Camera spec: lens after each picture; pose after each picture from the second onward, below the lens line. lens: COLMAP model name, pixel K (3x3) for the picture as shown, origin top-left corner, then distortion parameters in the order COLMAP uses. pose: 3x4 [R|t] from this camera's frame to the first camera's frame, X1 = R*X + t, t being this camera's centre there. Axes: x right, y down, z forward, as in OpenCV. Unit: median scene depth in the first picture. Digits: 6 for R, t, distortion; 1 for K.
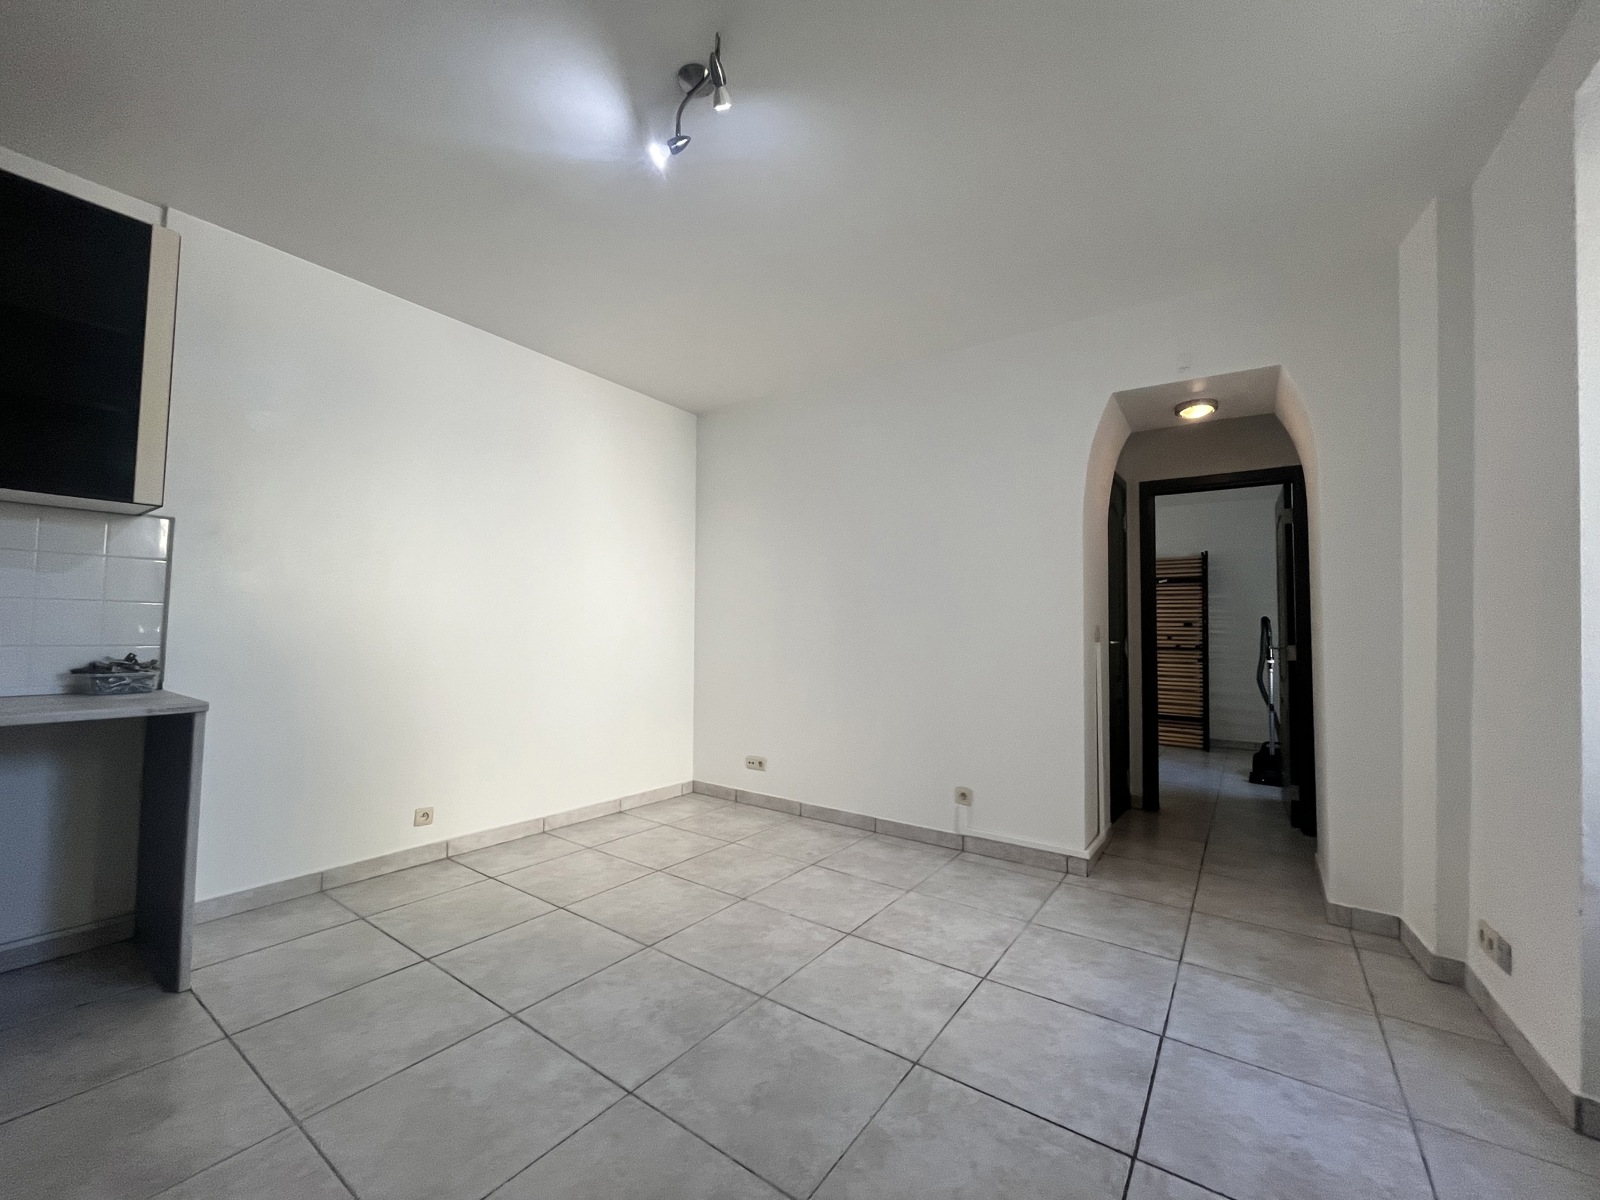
lens RADIAL K [[649.8, 0, 795.8], [0, 649.8, 595.6], [0, 0, 1]] dist [-0.003220, -0.000261]
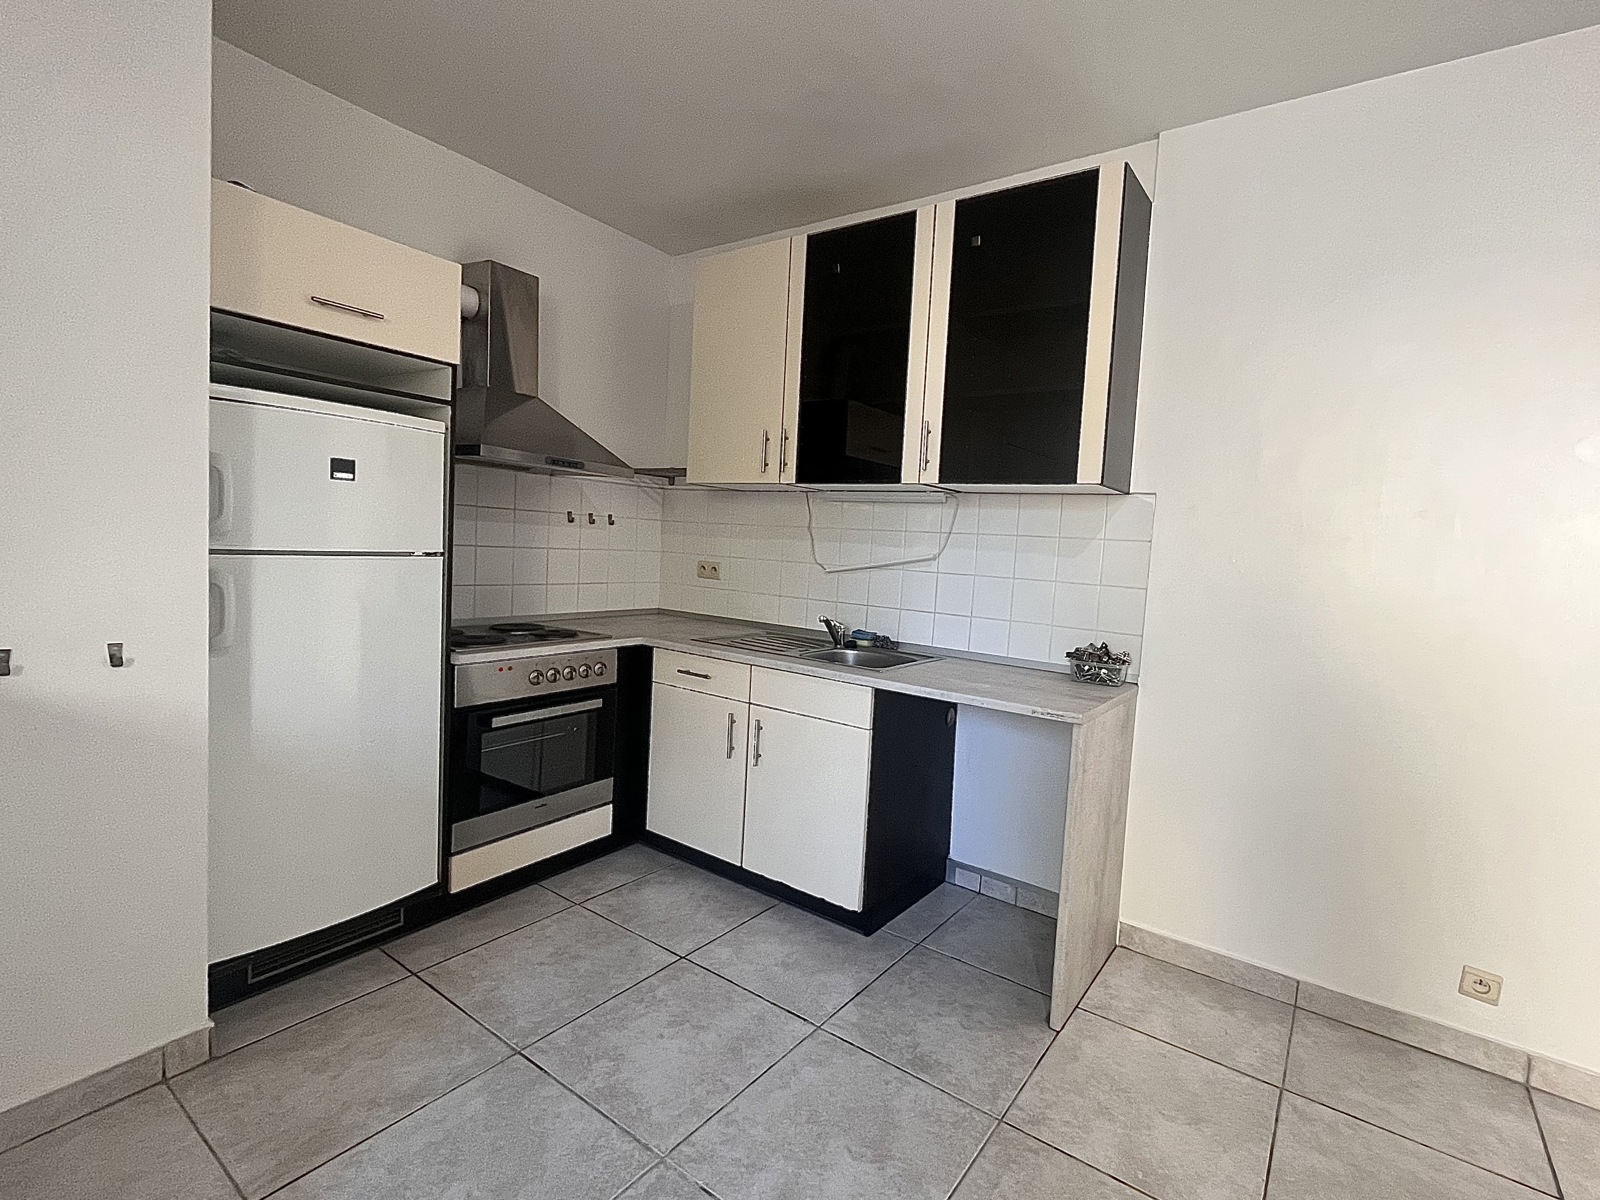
lens RADIAL K [[746.1, 0, 910.5], [0, 746.1, 590.0], [0, 0, 1]] dist [0.001604, 0.000089]
pose [[0.057617, 0.041588, -0.997472, 0.030760], [-0.001881, 0.999135, 0.041549, -0.029769], [0.998337, -0.000518, 0.057645, 0.592613]]
